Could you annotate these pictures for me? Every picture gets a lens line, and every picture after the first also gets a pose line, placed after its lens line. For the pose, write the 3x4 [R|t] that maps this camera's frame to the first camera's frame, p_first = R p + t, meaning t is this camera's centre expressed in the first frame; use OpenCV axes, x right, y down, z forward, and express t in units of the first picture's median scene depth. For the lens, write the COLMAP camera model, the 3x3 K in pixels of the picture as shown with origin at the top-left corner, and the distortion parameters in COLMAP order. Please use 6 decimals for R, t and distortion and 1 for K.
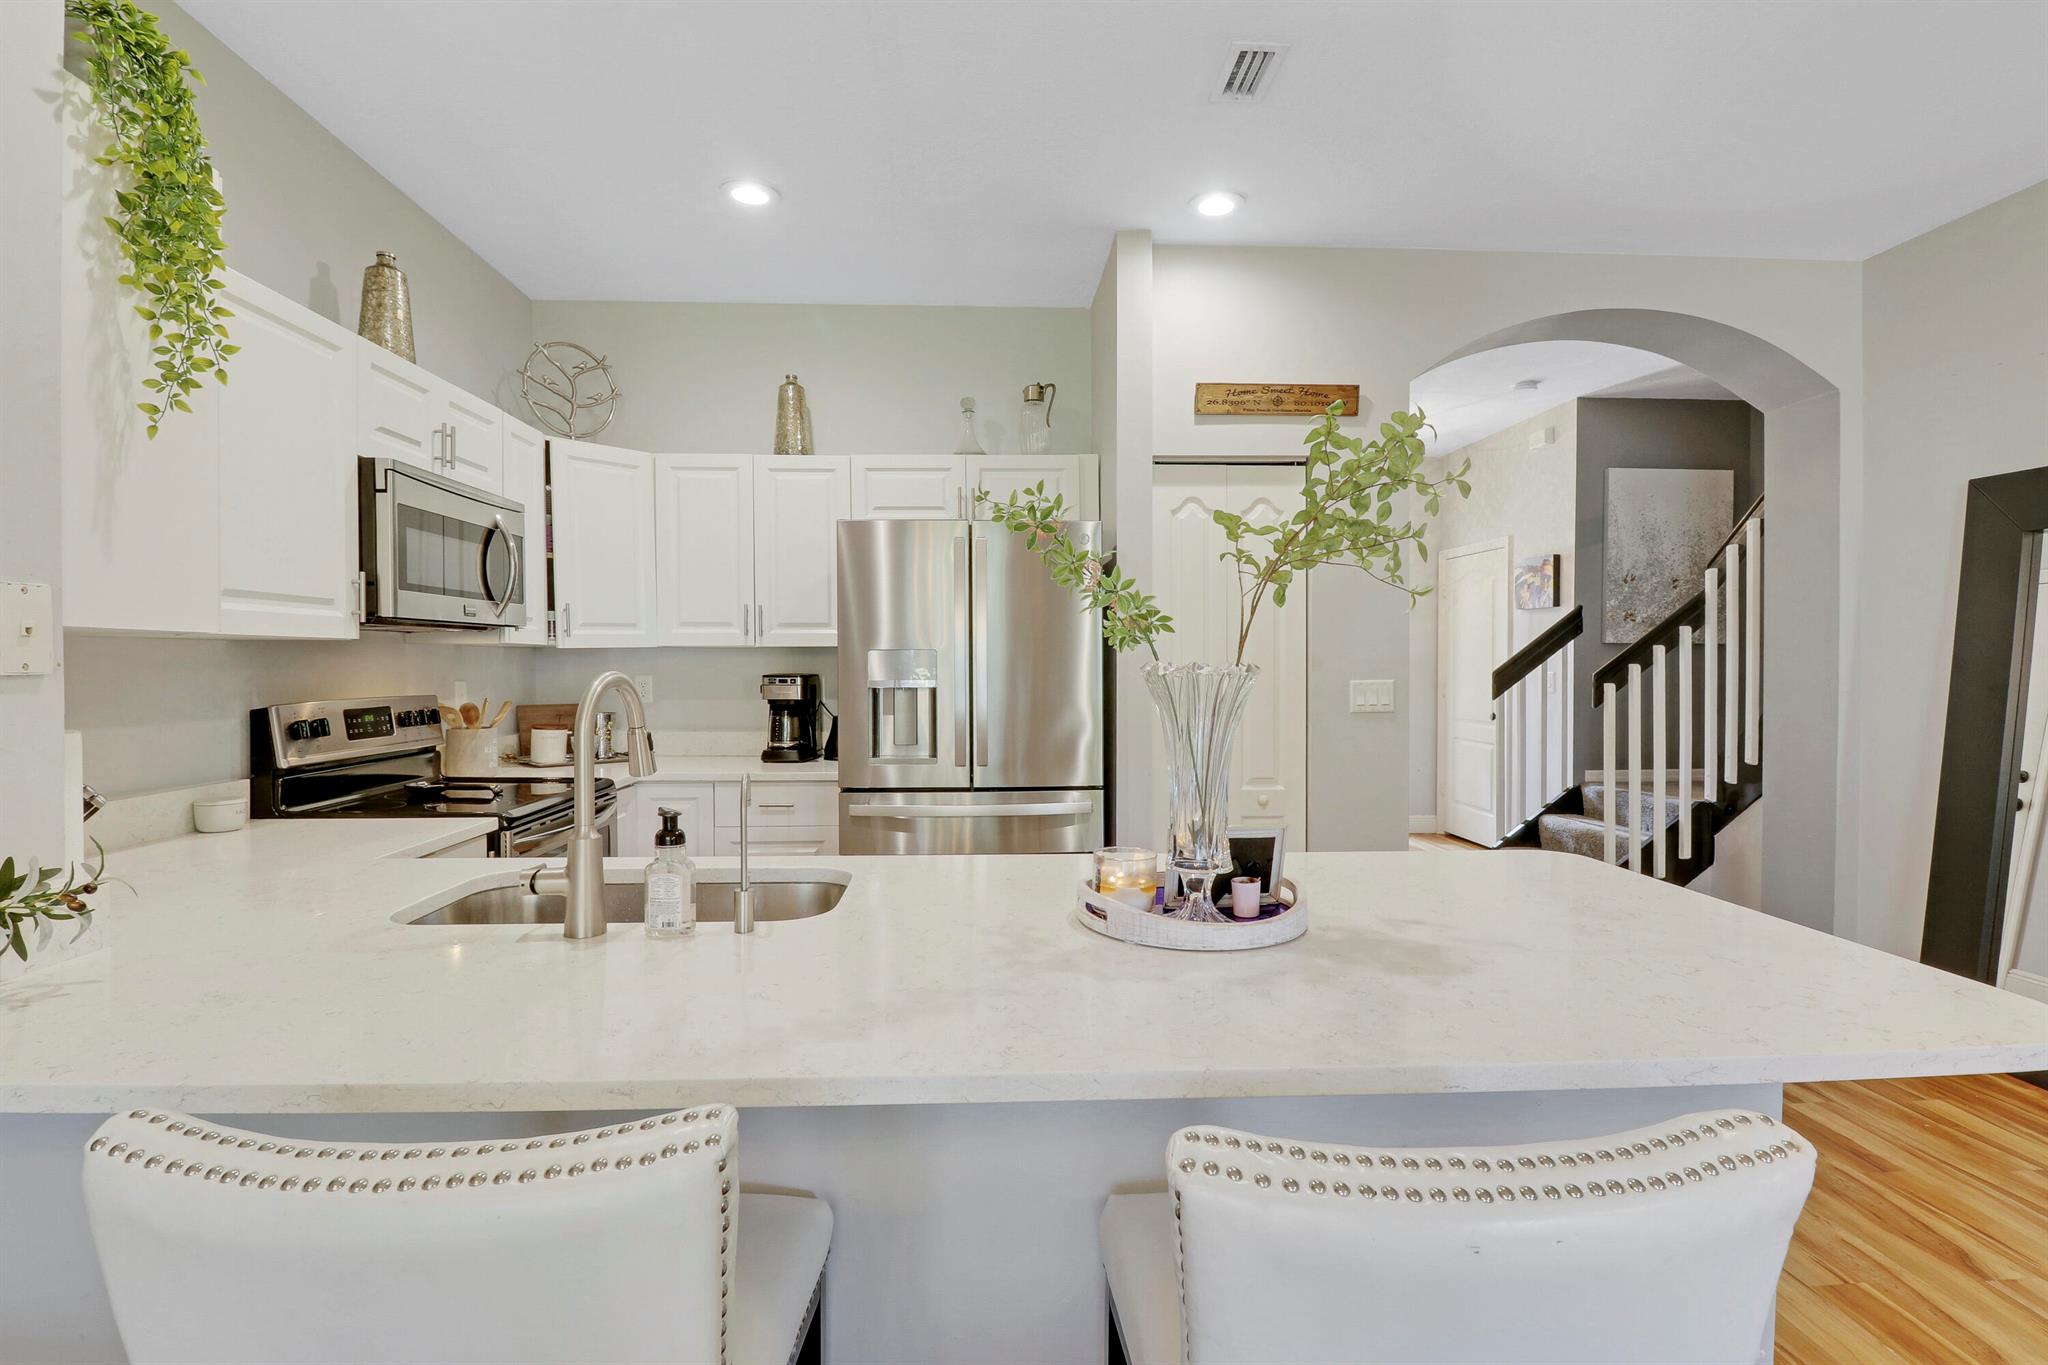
lens RADIAL K [[976.8, 0, 1035.7], [0, 976.8, 685.1], [0, 0, 1]] dist [-0.001098, -0.011932]
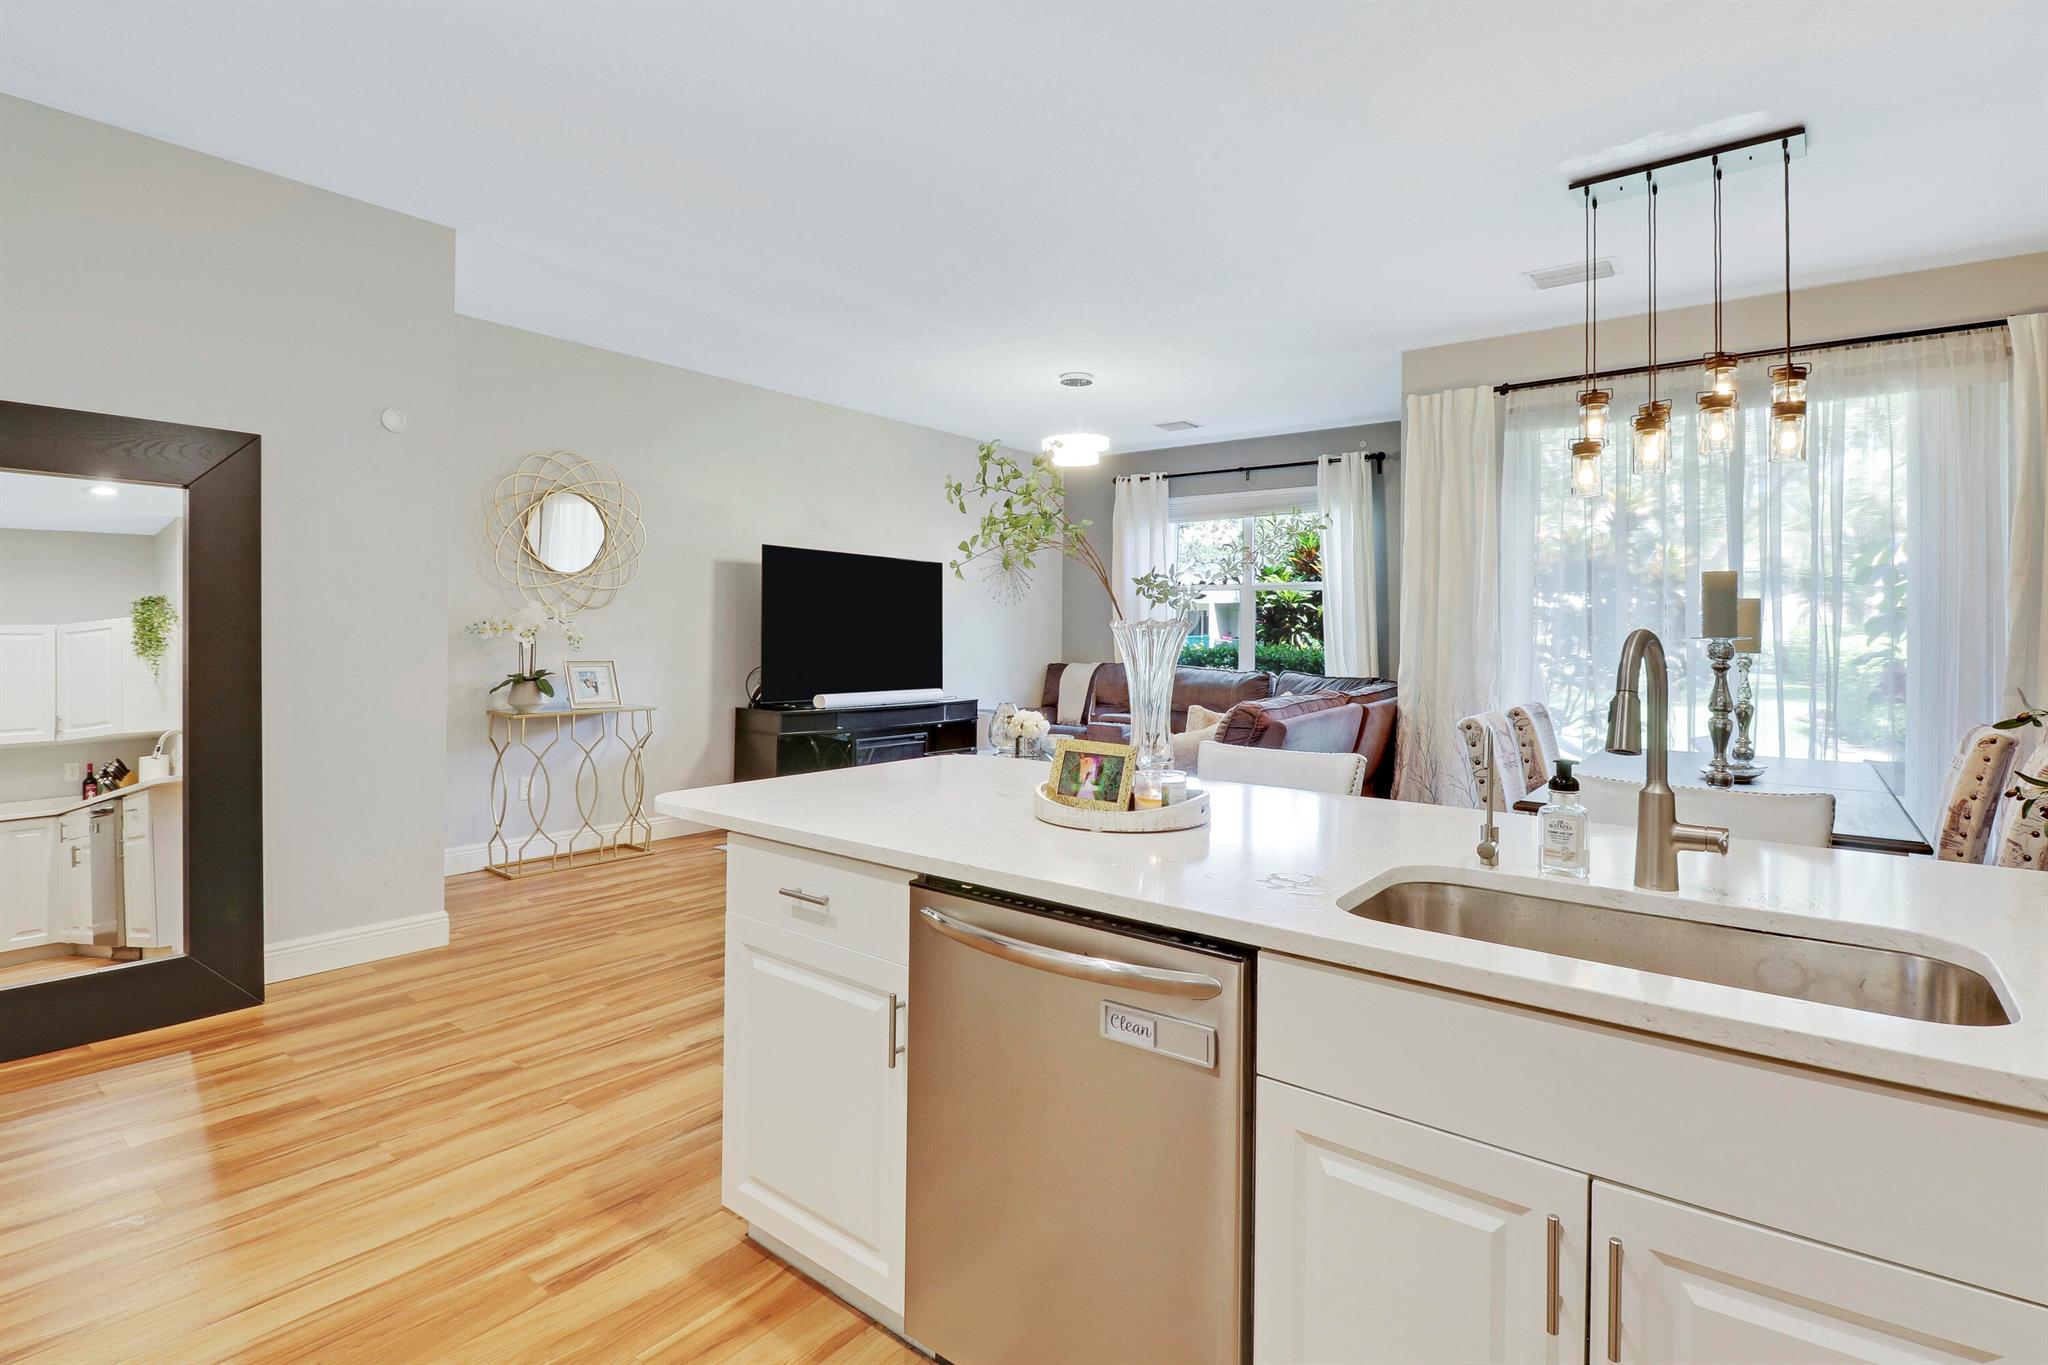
lens RADIAL K [[1001.7, 0, 1015.4], [0, 1001.7, 614.5], [0, 0, 1]] dist [-0.005995, -0.009083]
pose [[-0.742115, 0.001518, 0.670271, -0.257576], [0.003423, 0.999993, 0.001525, -0.011585], [-0.670264, 0.003426, -0.742115, 0.854570]]
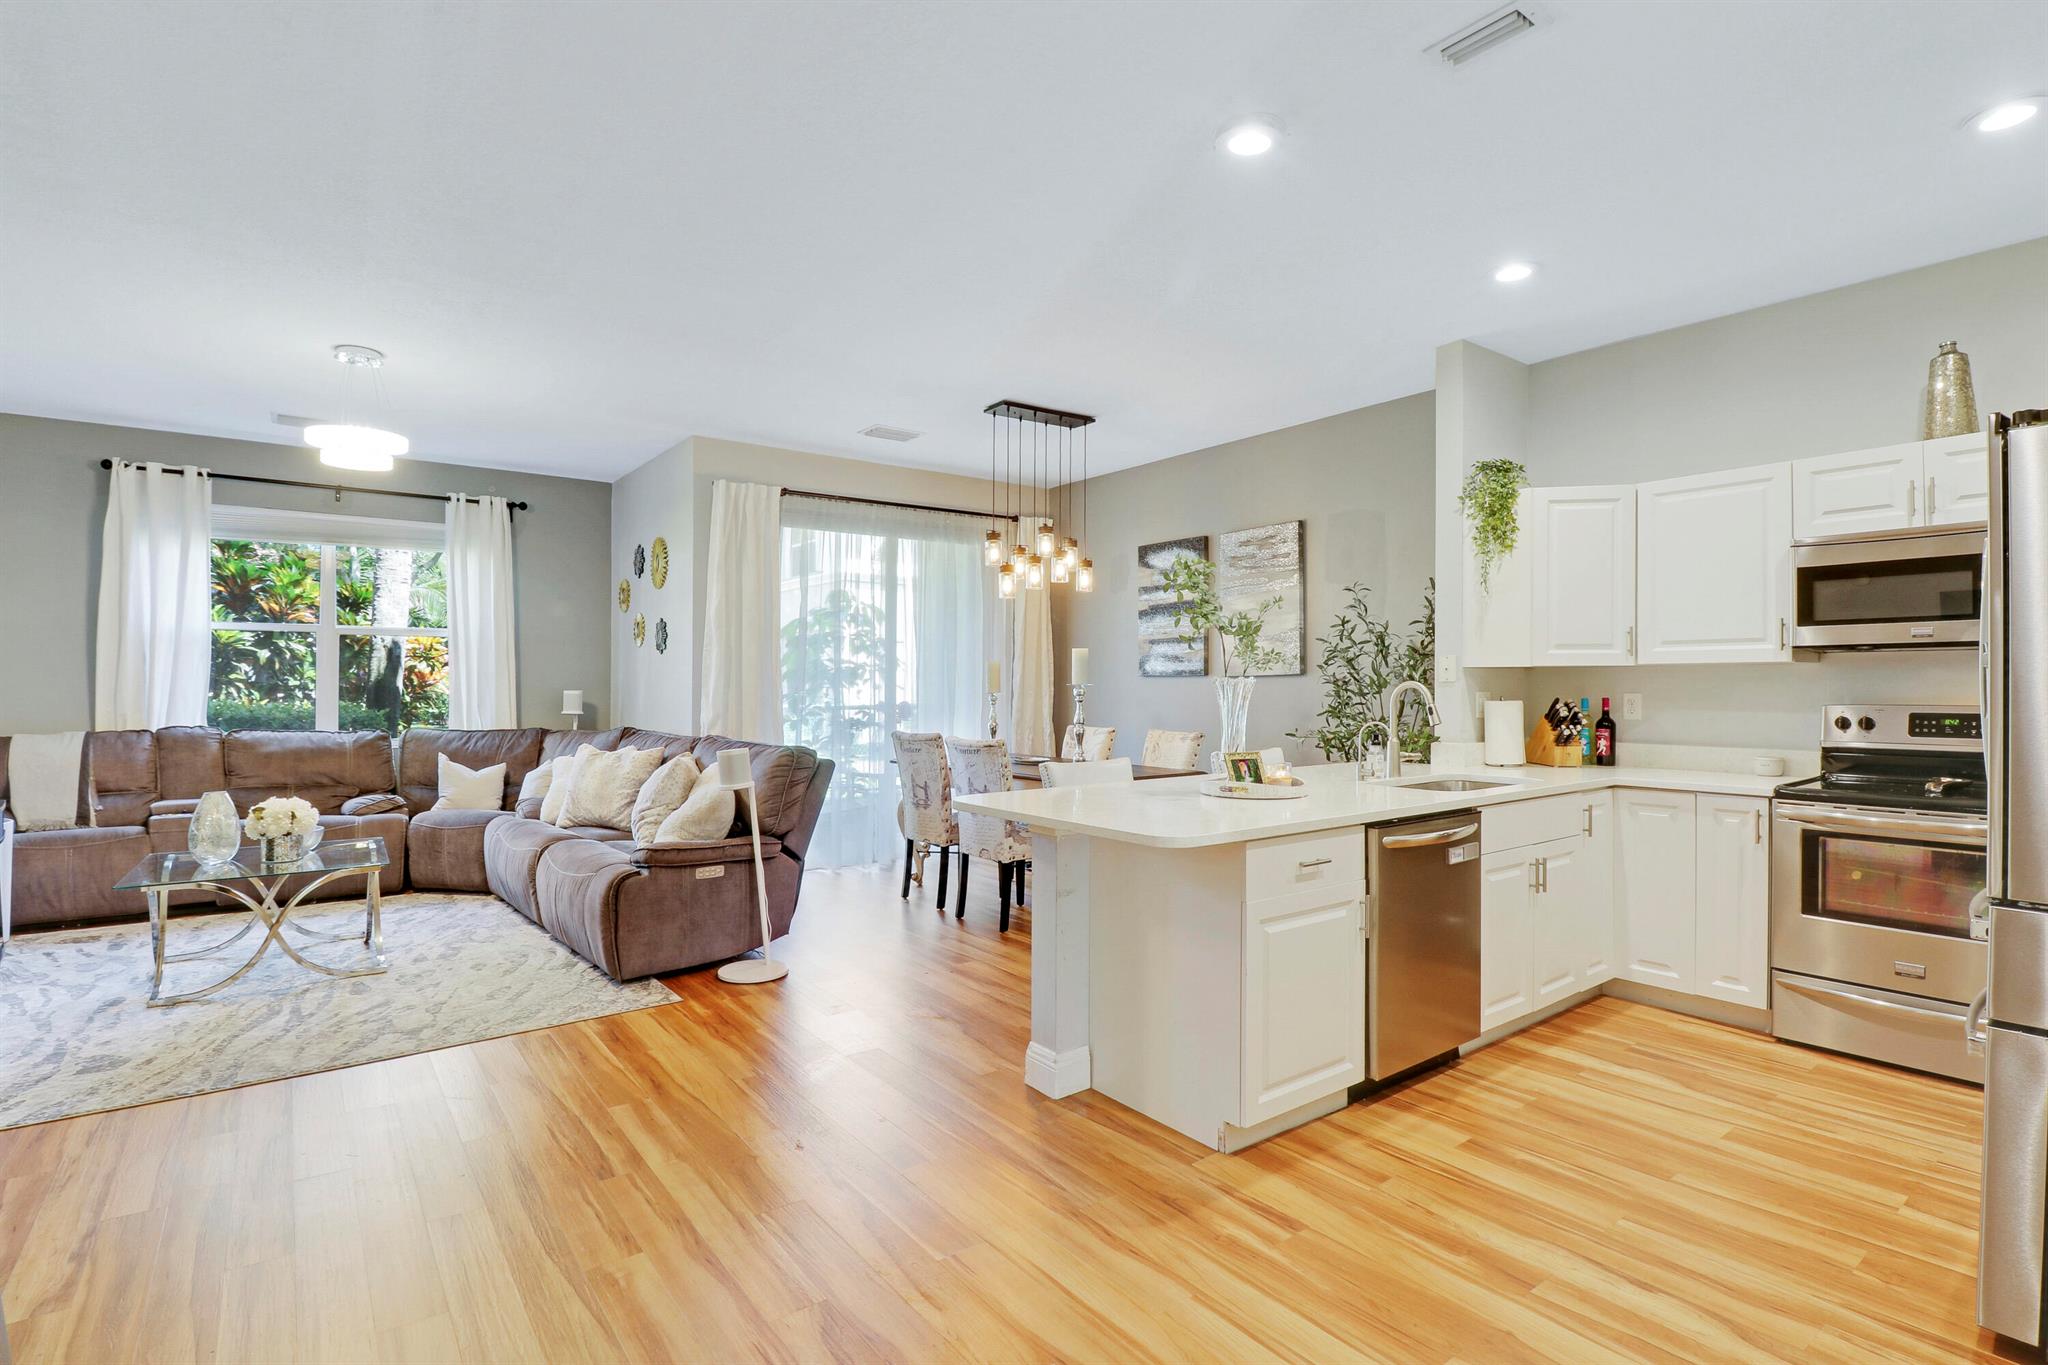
lens RADIAL K [[976.8, 0, 1019.5], [0, 976.8, 673.8], [0, 0, 1]] dist [-0.001098, -0.011932]
pose [[-0.839162, -0.003702, -0.543870, 0.734942], [-0.011436, 0.999876, 0.010839, -0.020203], [0.543762, 0.015316, -0.839100, 1.049725]]
